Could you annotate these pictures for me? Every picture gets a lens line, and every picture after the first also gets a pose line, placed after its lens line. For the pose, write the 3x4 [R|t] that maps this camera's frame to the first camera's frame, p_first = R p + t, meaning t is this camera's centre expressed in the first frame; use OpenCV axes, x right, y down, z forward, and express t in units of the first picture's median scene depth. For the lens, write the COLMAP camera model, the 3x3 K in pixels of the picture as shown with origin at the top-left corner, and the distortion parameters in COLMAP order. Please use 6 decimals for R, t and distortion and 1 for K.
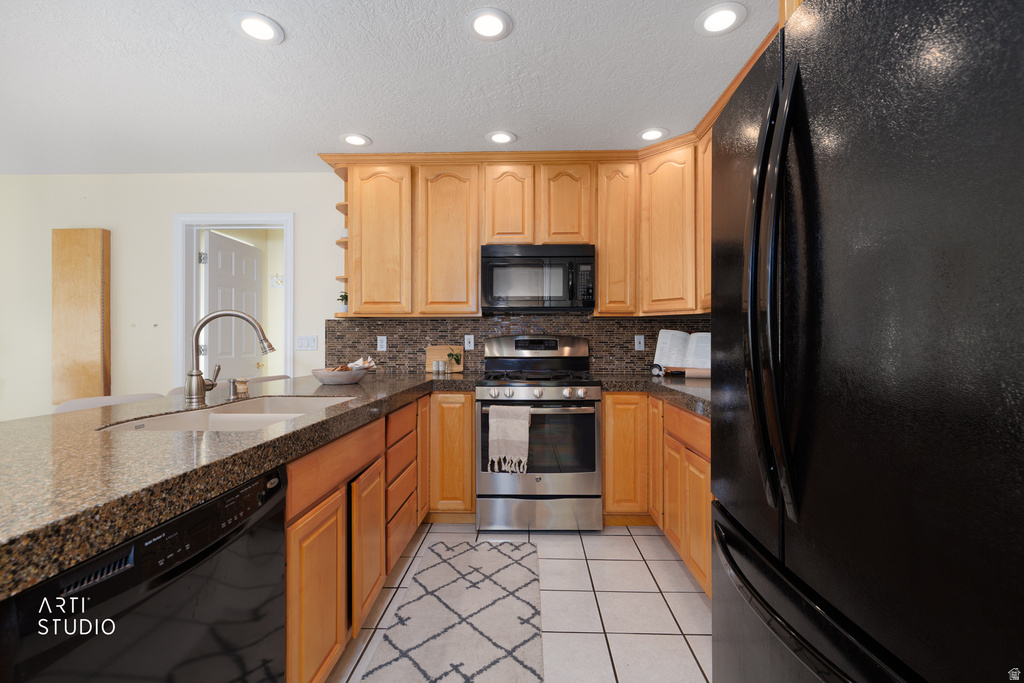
lens RADIAL K [[456.8, 0, 518.8], [0, 456.8, 337.9], [0, 0, 1]] dist [0.007975, -0.001541]
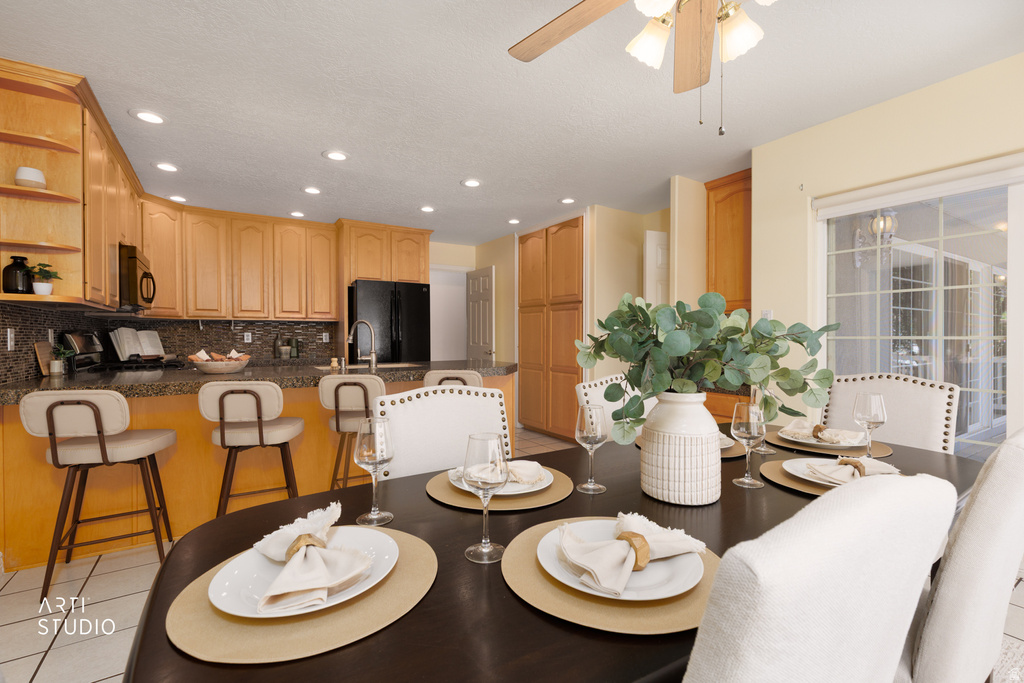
lens RADIAL K [[456.8, 0, 515.9], [0, 456.8, 340.0], [0, 0, 1]] dist [0.007975, -0.001541]
pose [[-0.568785, -0.005162, 0.822470, -1.627229], [-0.000463, 0.999982, 0.005955, 0.010220], [-0.822486, 0.003006, -0.568777, 0.976637]]
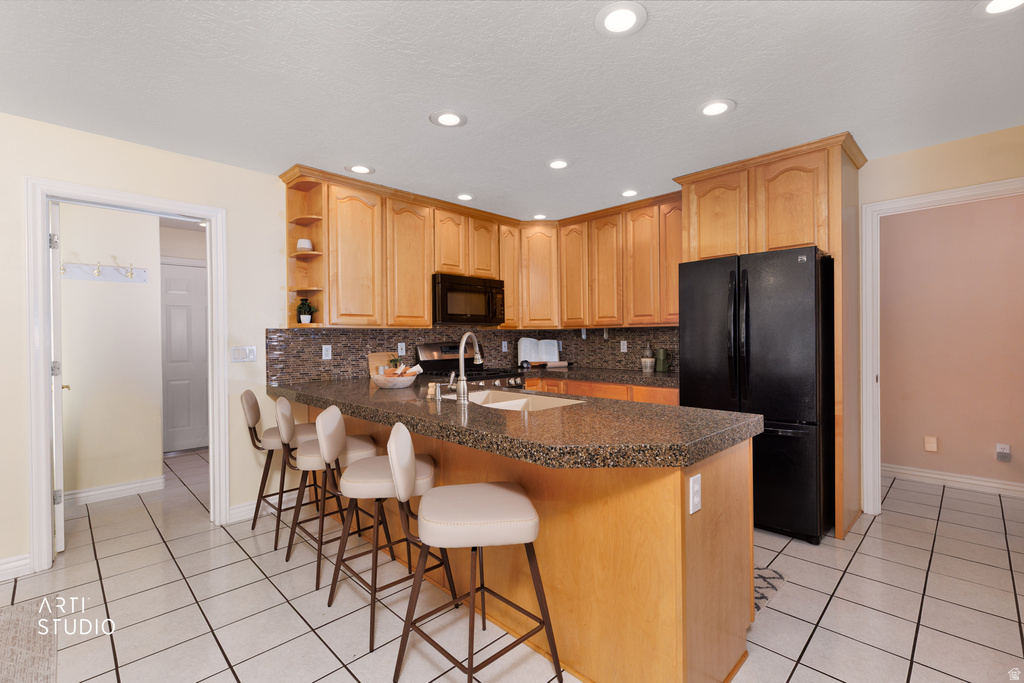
lens RADIAL K [[456.8, 0, 517.2], [0, 456.8, 336.8], [0, 0, 1]] dist [0.007975, -0.001541]
pose [[0.684280, -0.005083, 0.729202, -0.963301], [0.004898, 0.999985, 0.002374, -0.029220], [-0.729203, 0.001948, 0.684295, -0.036100]]
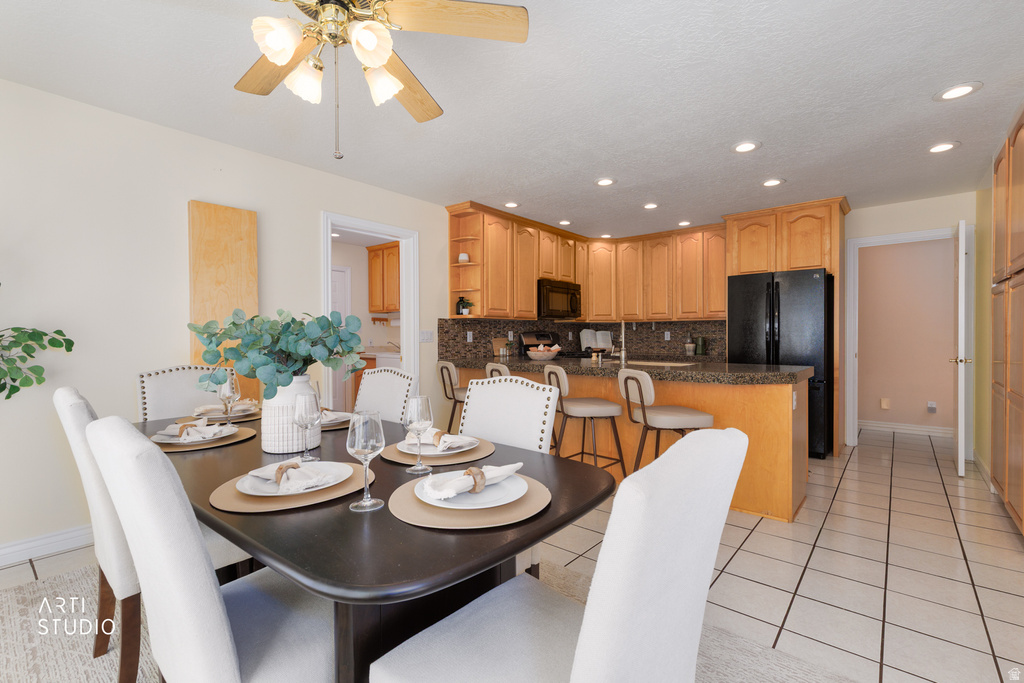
lens RADIAL K [[456.8, 0, 516.5], [0, 456.8, 335.8], [0, 0, 1]] dist [0.007975, -0.001541]
pose [[0.618841, -0.000973, 0.785516, -1.654035], [-0.002119, 0.999994, 0.002908, 0.006195], [-0.785513, -0.003465, 0.618835, 0.029285]]
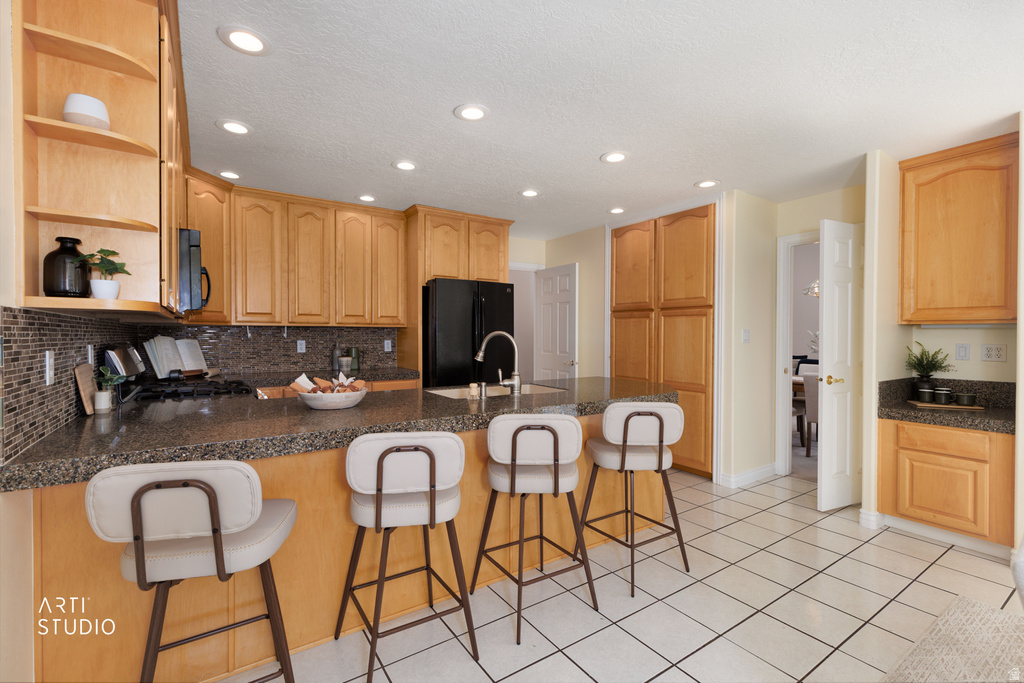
lens RADIAL K [[456.8, 0, 516.0], [0, 456.8, 339.5], [0, 0, 1]] dist [0.007975, -0.001541]
pose [[-0.588309, -0.008465, 0.808592, -1.159116], [-0.005348, 0.999964, 0.006578, -0.025675], [-0.808619, -0.000455, -0.588333, 1.135843]]
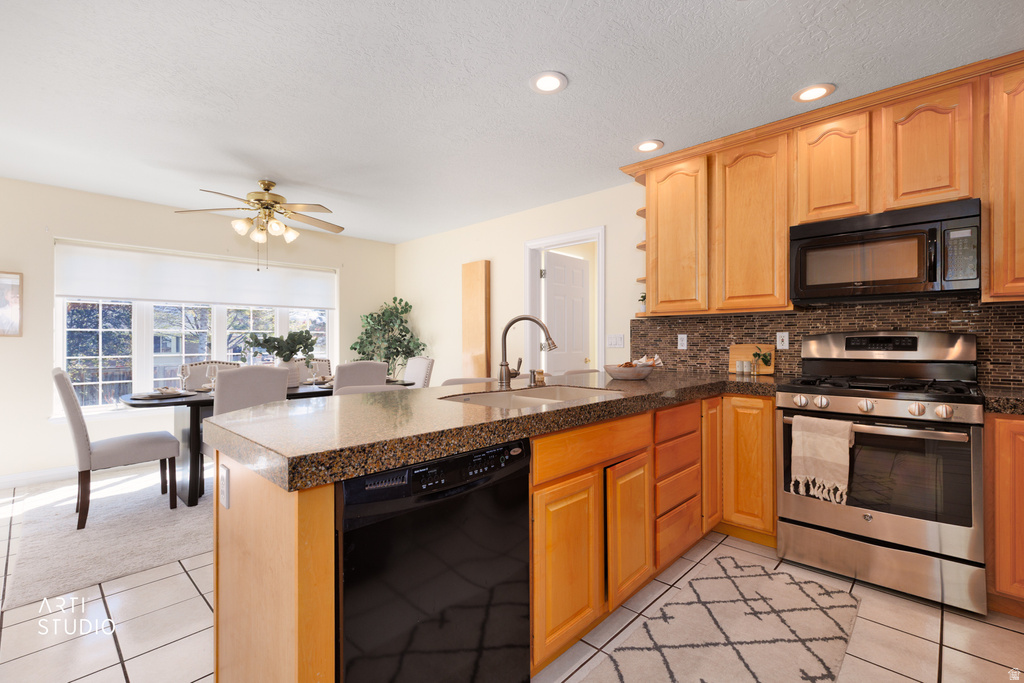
lens RADIAL K [[456.8, 0, 515.2], [0, 456.8, 337.9], [0, 0, 1]] dist [0.007975, -0.001541]
pose [[0.746972, -0.004643, -0.664839, 0.112937], [0.006752, 0.999977, 0.000602, 0.000862], [0.664821, -0.004939, 0.746986, 0.021150]]
